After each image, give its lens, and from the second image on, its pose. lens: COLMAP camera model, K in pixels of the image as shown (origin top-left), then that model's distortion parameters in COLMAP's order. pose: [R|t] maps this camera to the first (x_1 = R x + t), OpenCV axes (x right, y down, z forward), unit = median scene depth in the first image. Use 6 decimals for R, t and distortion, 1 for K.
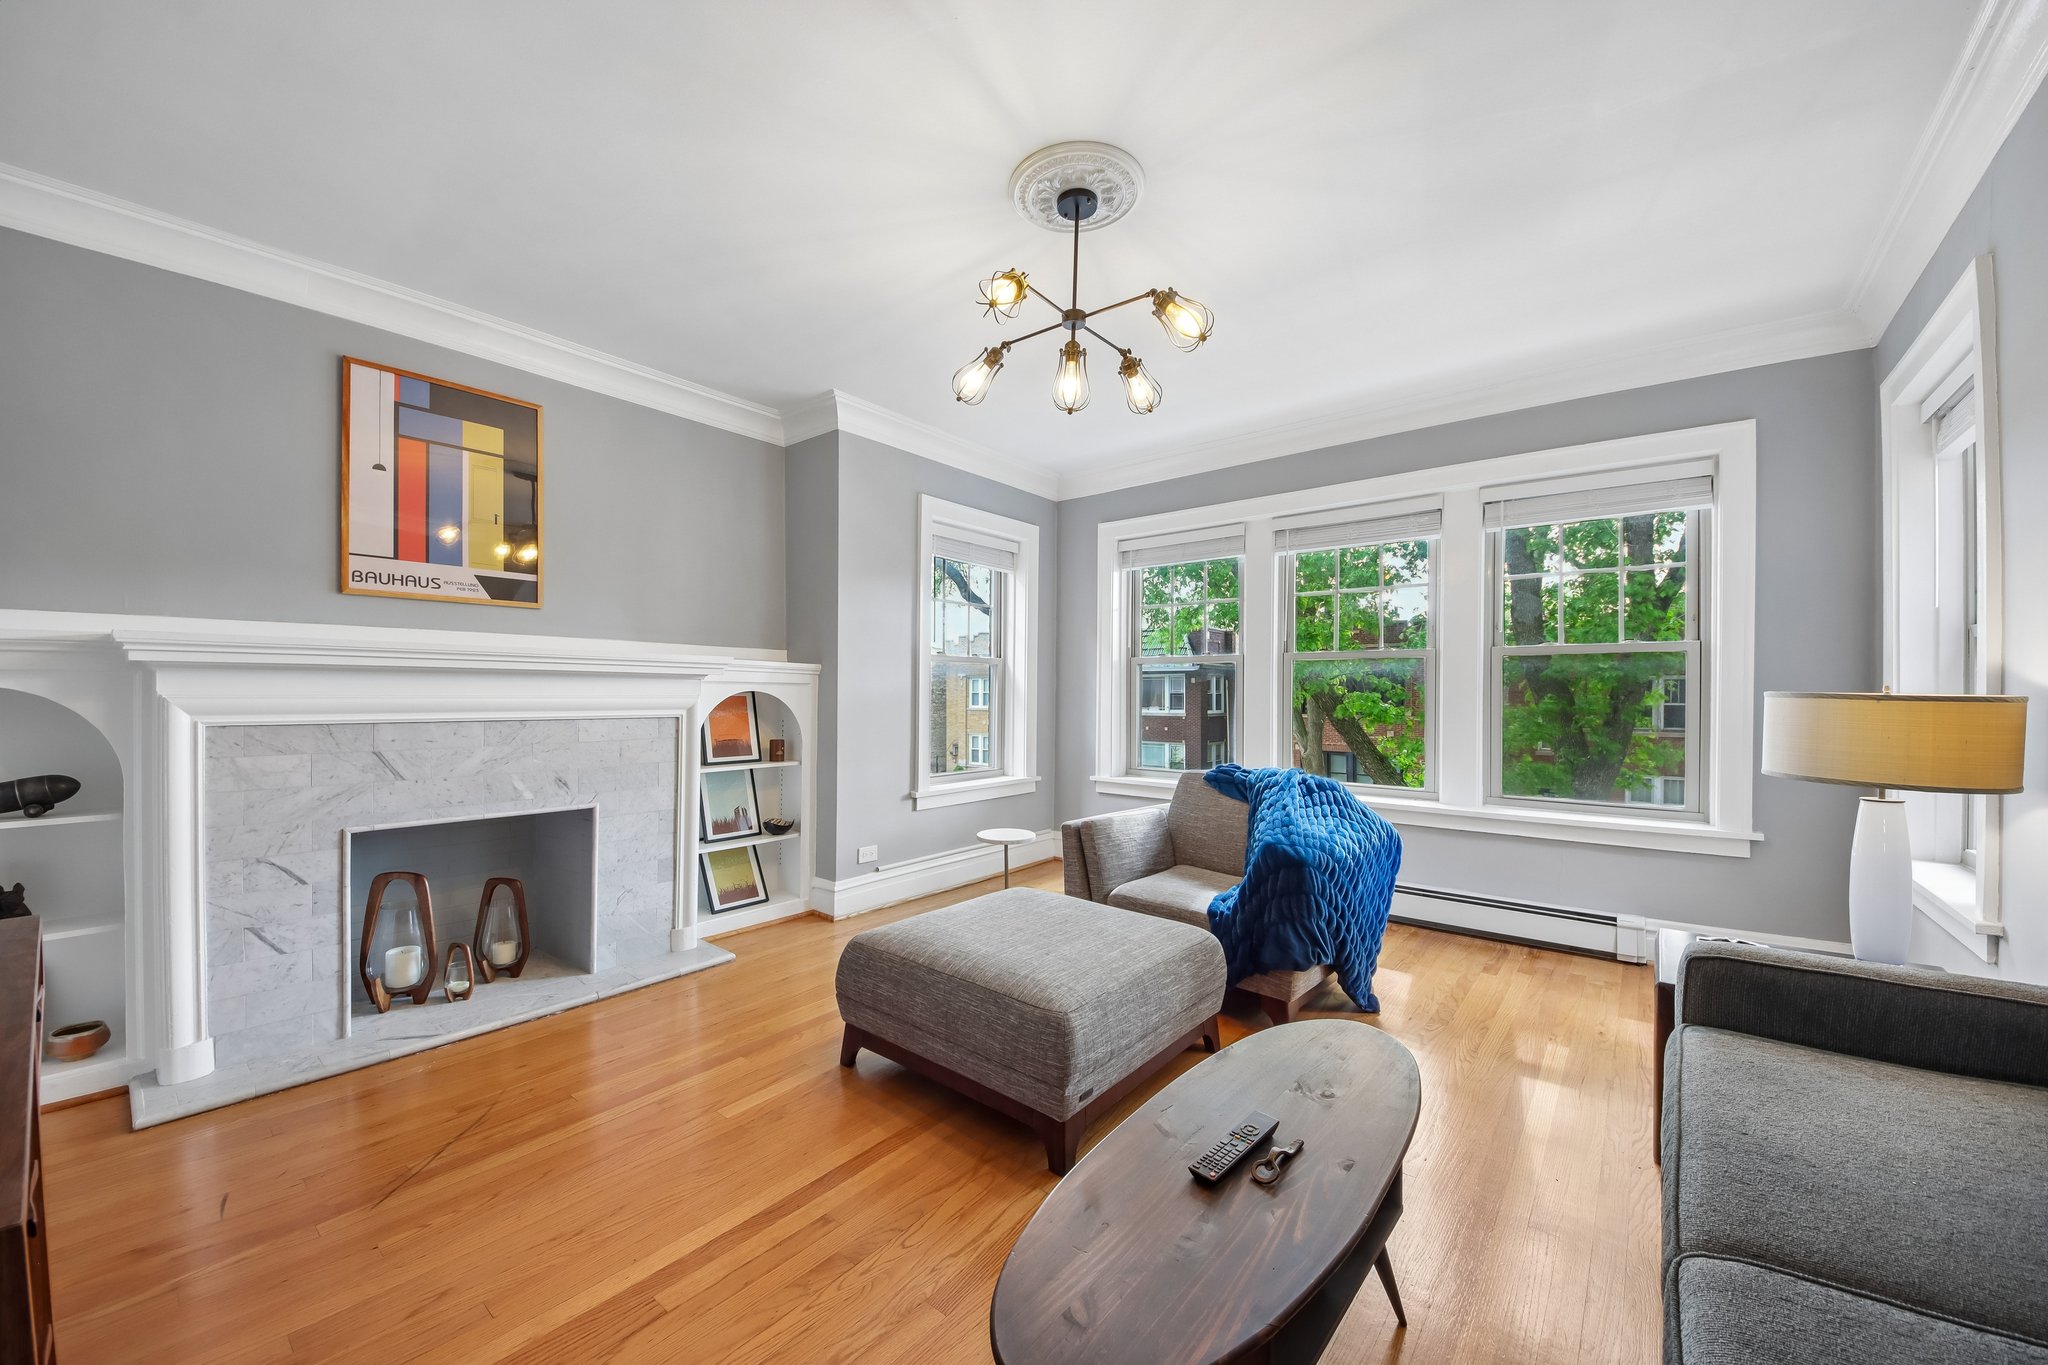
lens RADIAL K [[768.8, 0, 1018.6], [0, 768.8, 694.1], [0, 0, 1]] dist [0.001864, -0.000430]
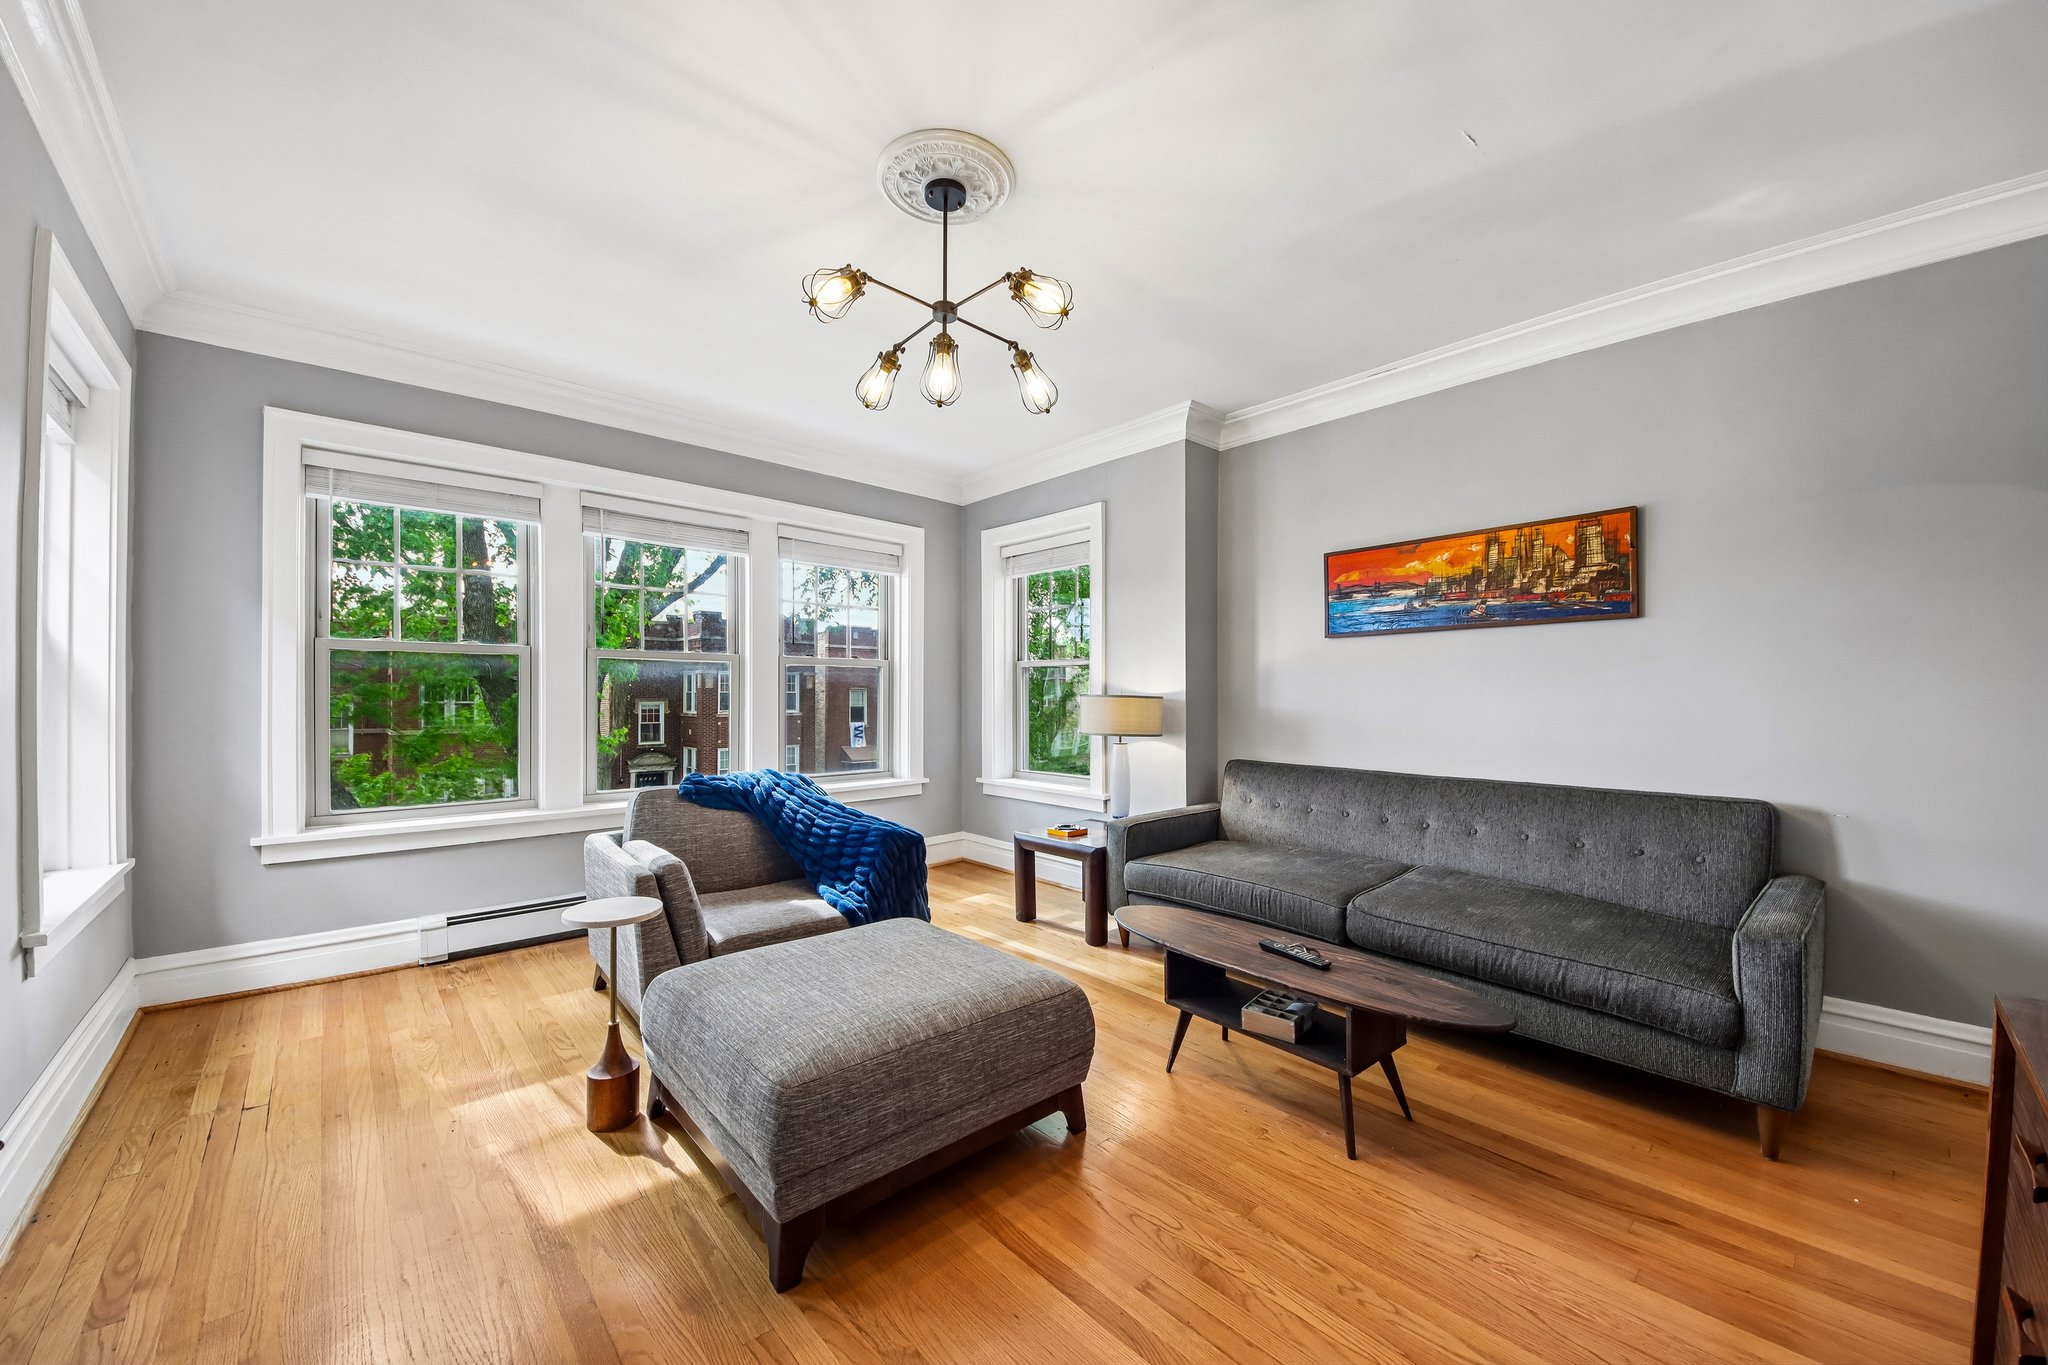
lens RADIAL K [[768.8, 0, 1022.5], [0, 768.8, 694.9], [0, 0, 1]] dist [0.001864, -0.000430]
pose [[0.151077, -0.002781, 0.988518, -0.453582], [-0.000629, 0.999996, 0.002910, -0.003786], [-0.988522, -0.001061, 0.151075, 0.394467]]
